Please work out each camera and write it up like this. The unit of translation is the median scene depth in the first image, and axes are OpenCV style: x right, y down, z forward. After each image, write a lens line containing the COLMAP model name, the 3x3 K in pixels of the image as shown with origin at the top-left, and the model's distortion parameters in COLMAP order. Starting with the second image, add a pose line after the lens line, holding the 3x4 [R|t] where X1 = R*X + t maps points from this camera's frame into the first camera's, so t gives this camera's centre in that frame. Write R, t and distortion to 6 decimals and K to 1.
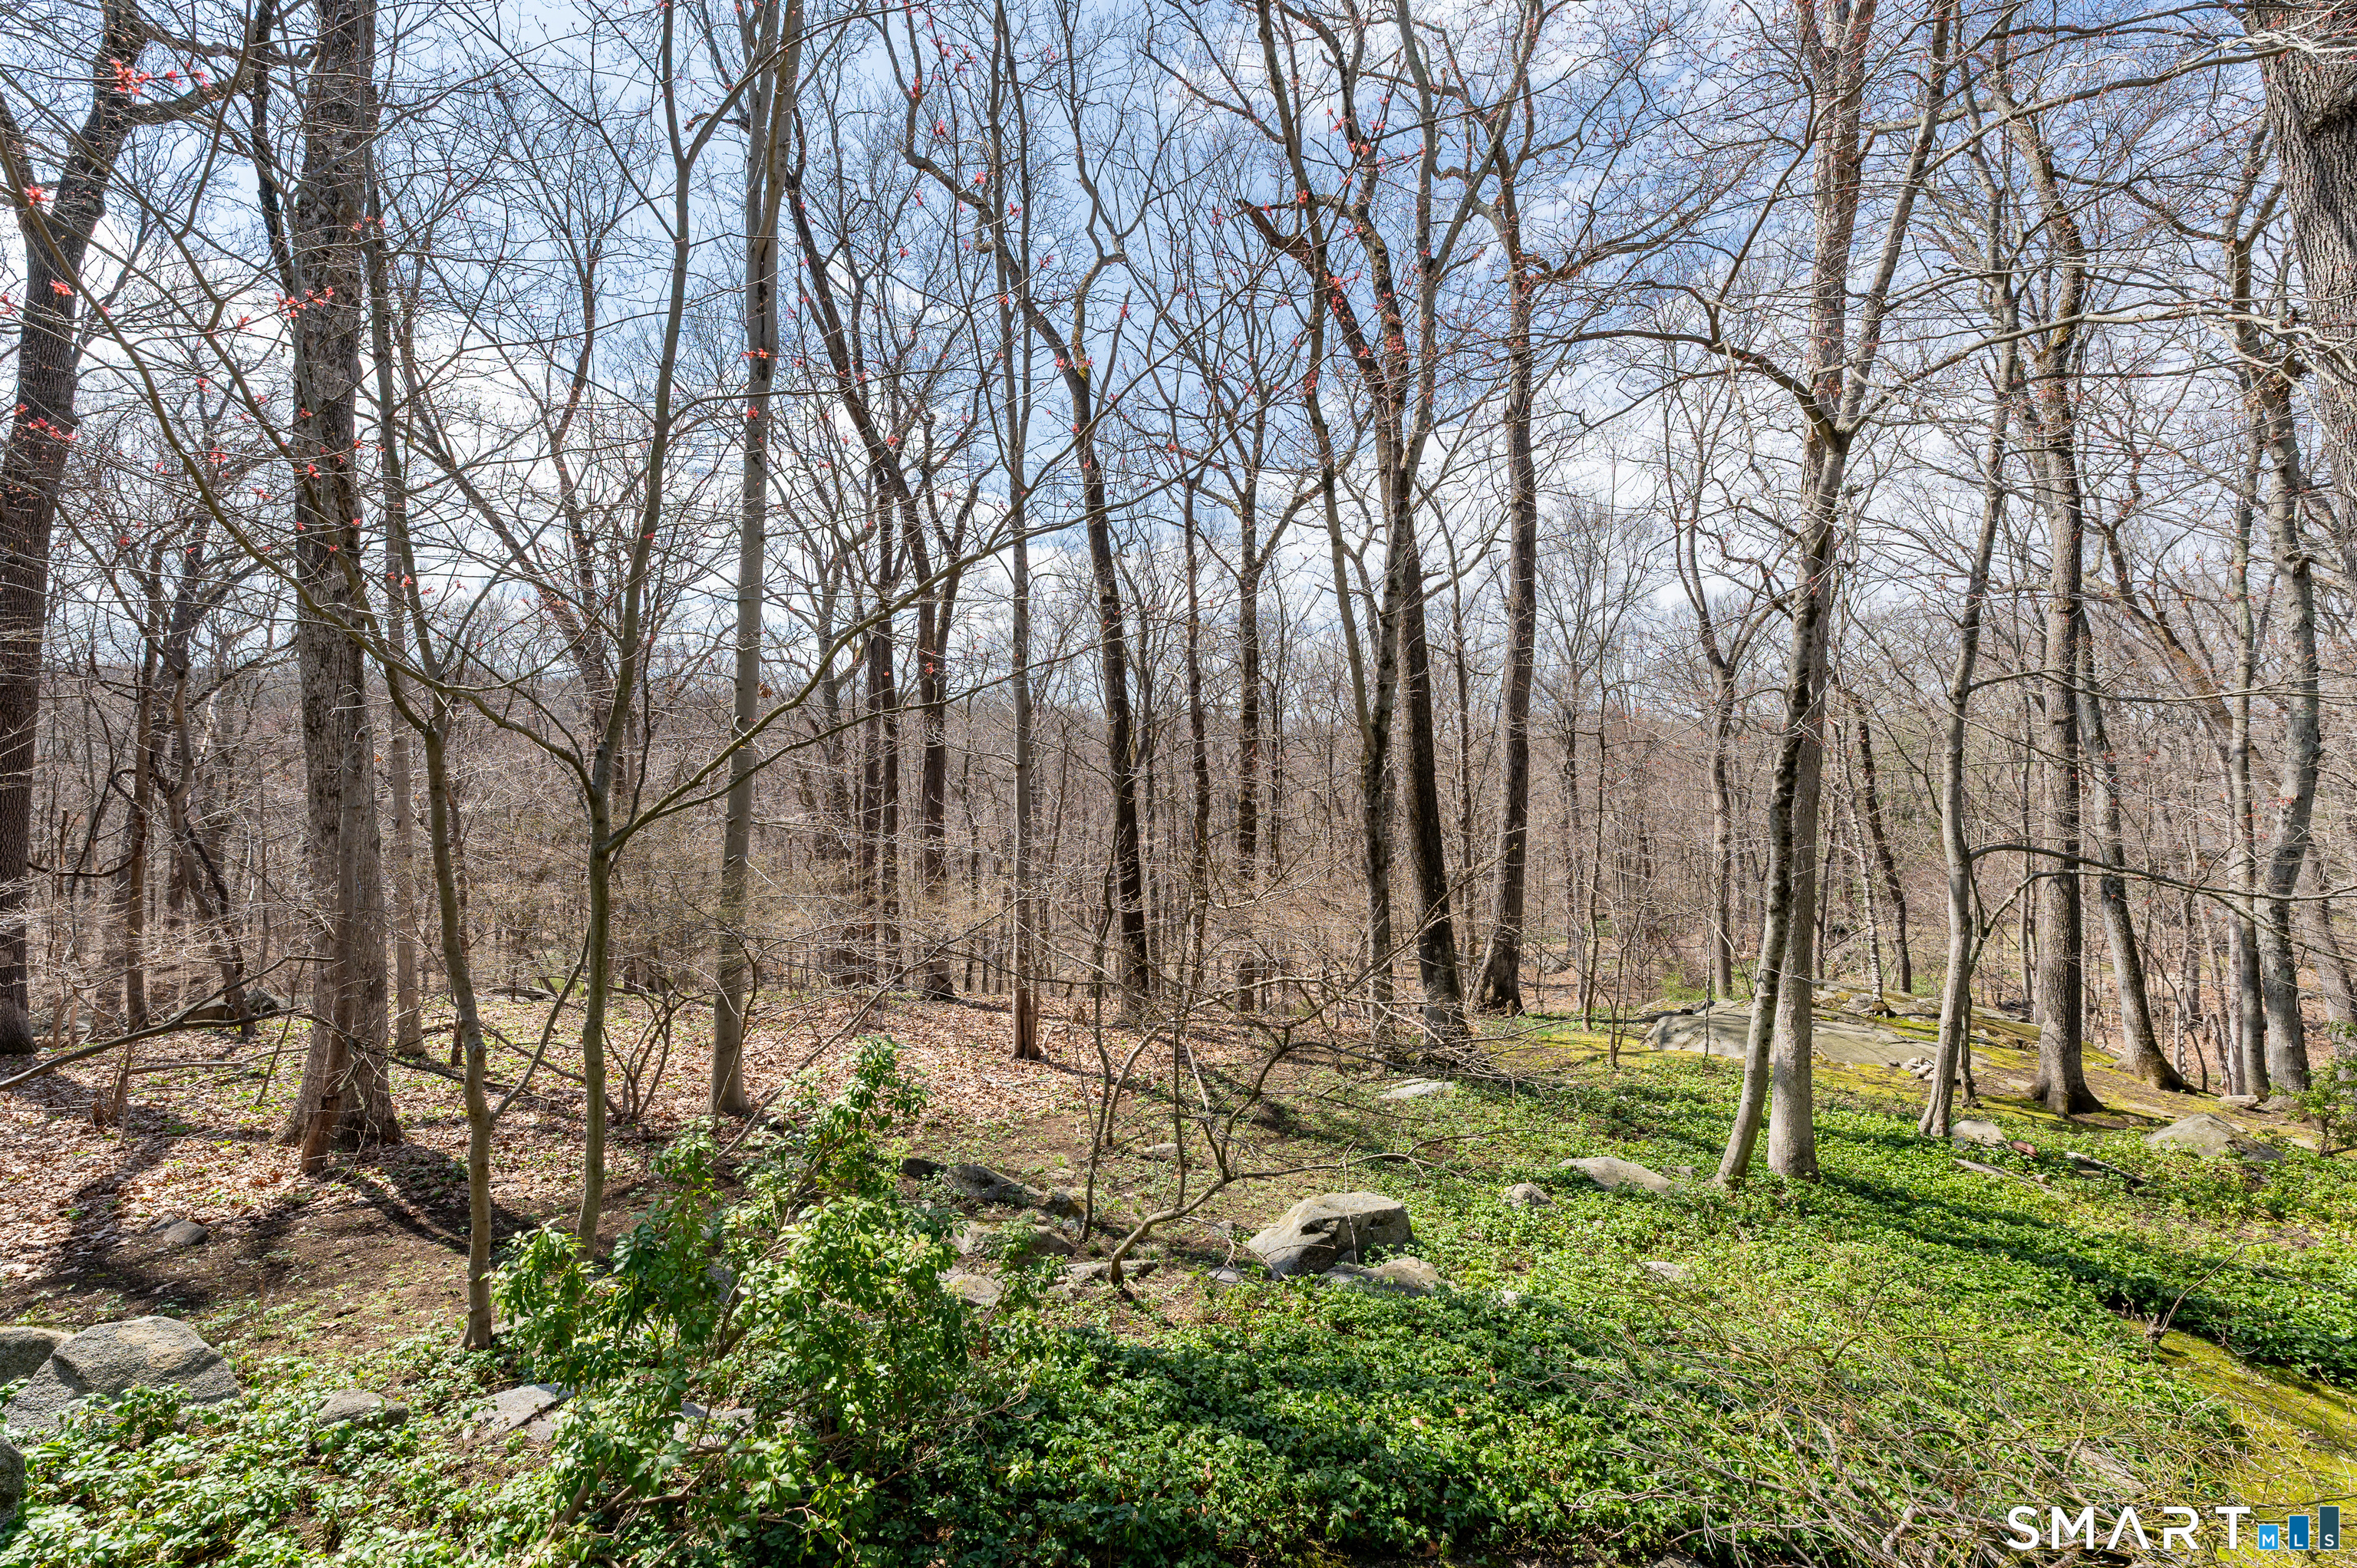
lens RADIAL K [[954.5, 0, 1179.8], [0, 954.5, 778.3], [0, 0, 1]] dist [0.000718, -0.000015]
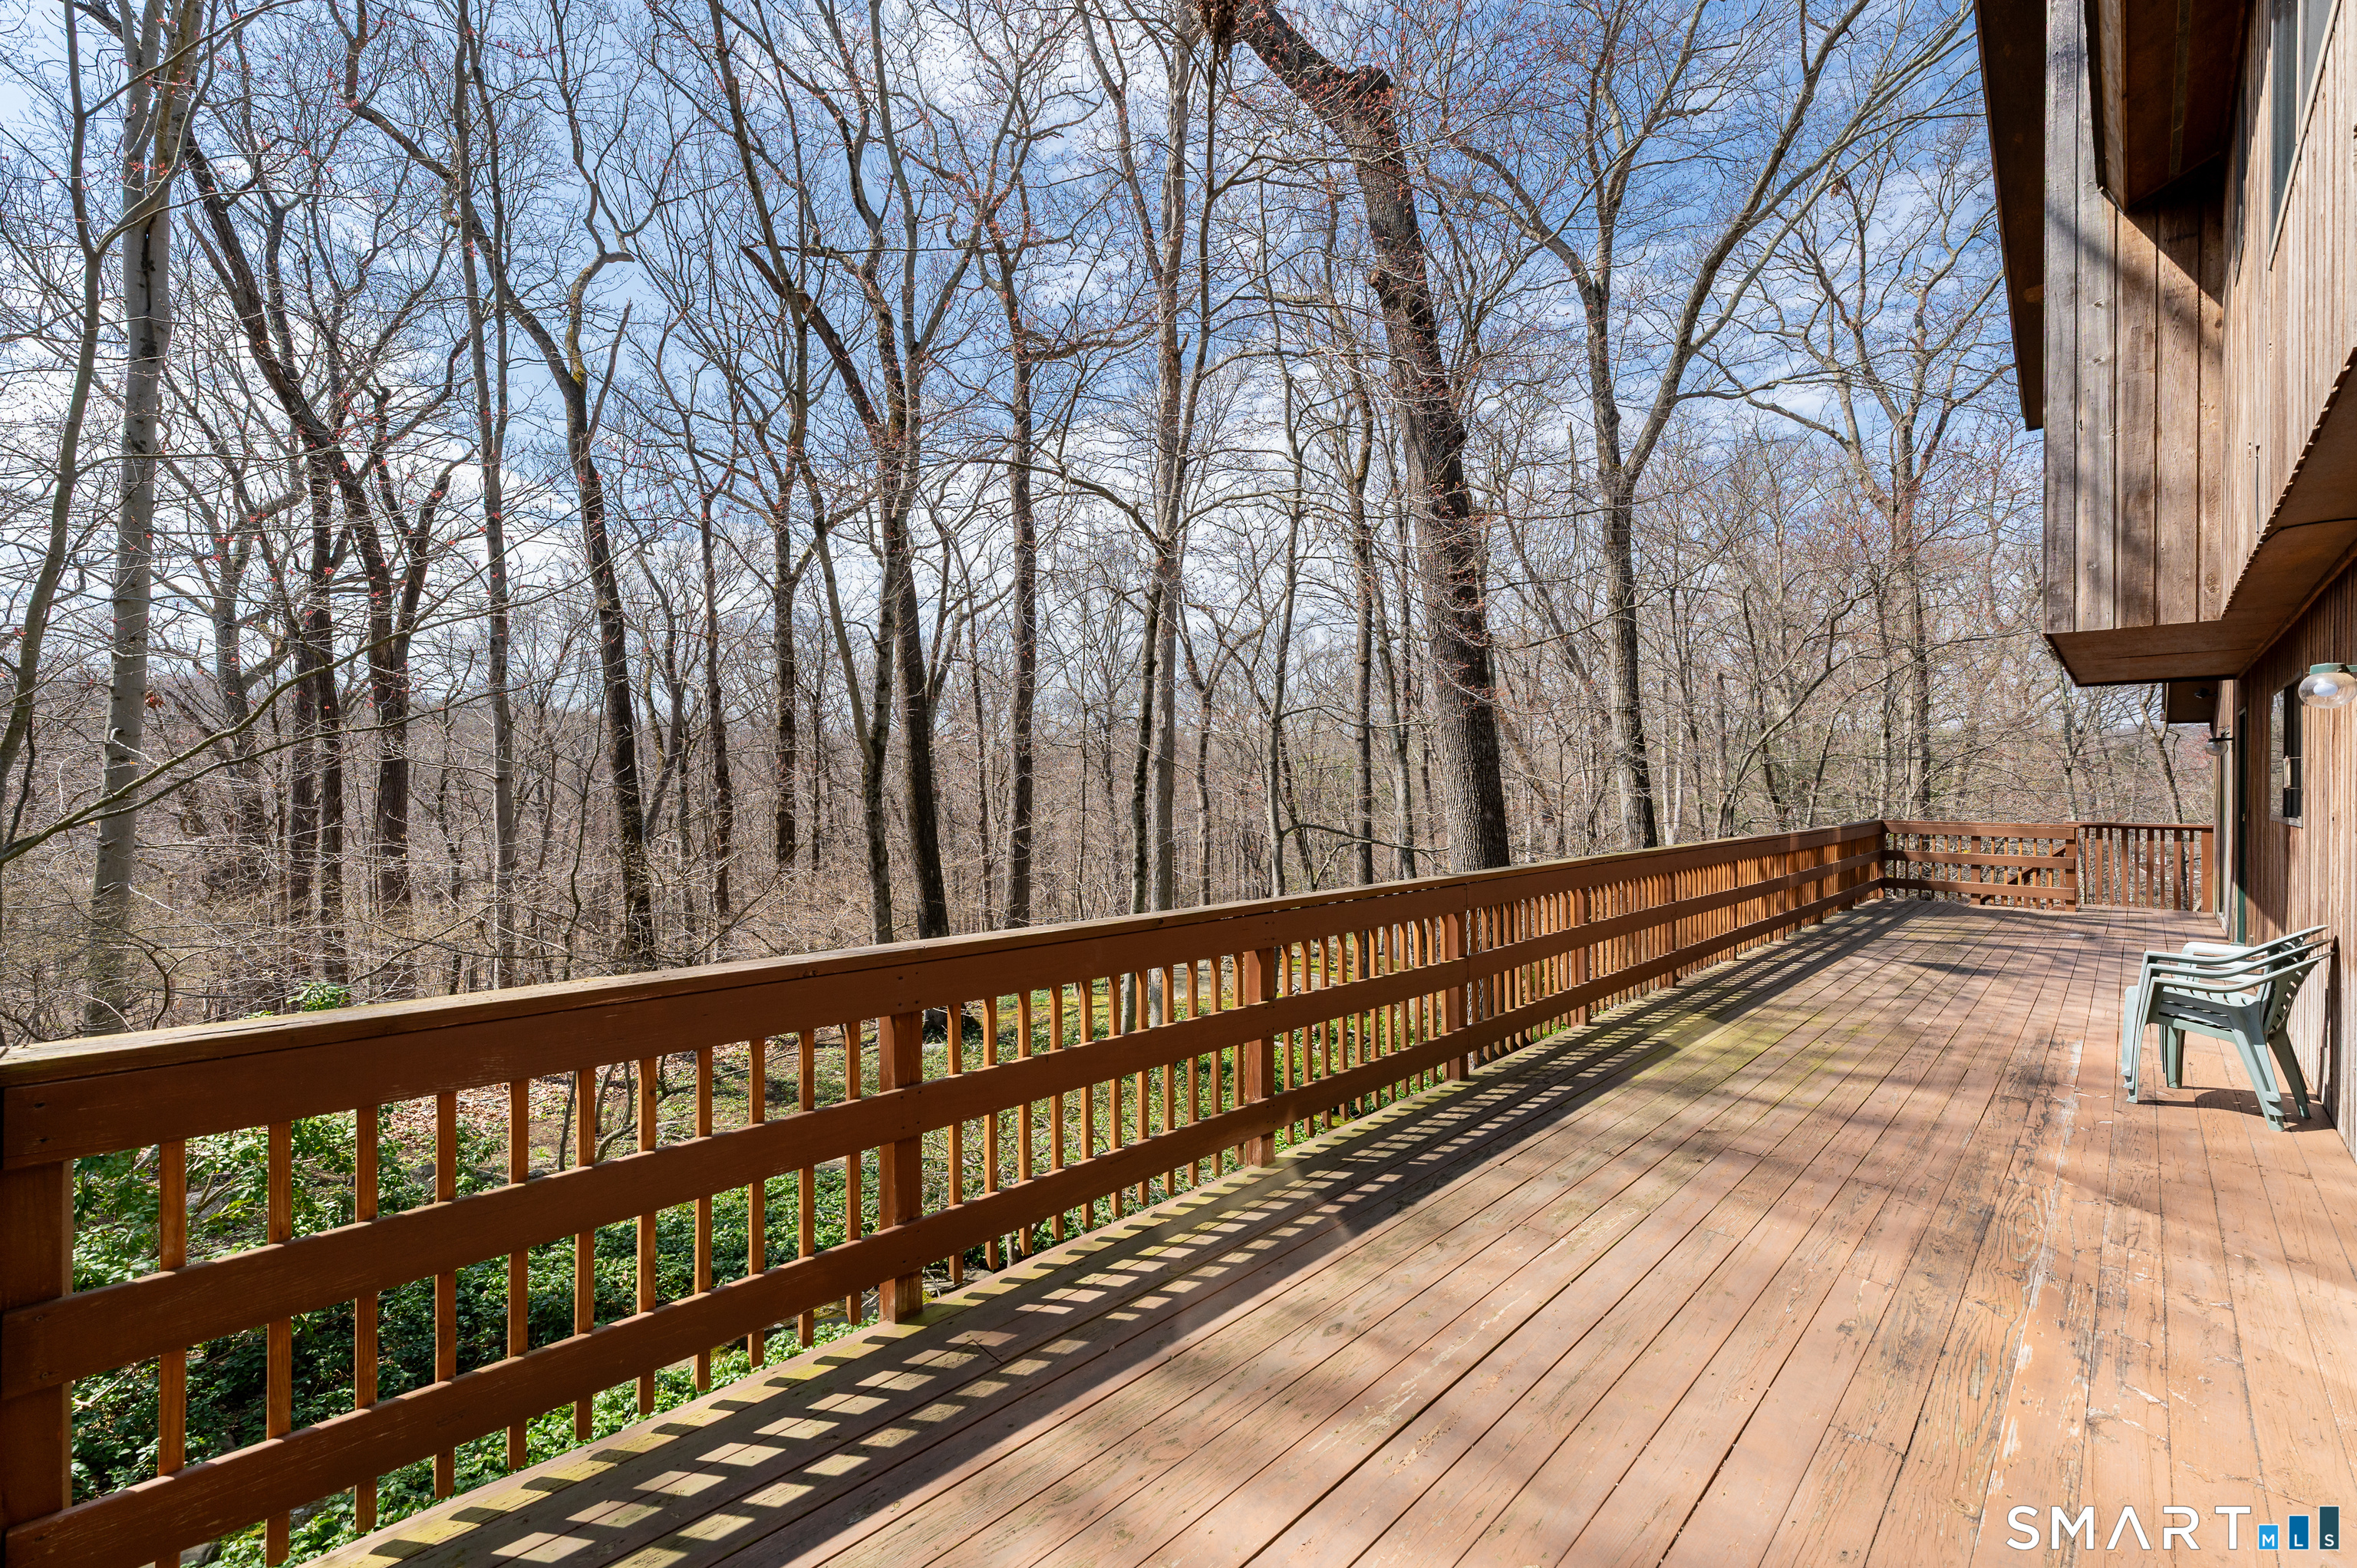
lens RADIAL K [[954.5, 0, 1176.6], [0, 954.5, 779.0], [0, 0, 1]] dist [0.000718, -0.000015]
pose [[0.908776, -0.013769, 0.417056, 0.035054], [0.017013, 0.999847, -0.004062, 0.001808], [-0.416937, 0.010787, 0.908872, -0.116249]]
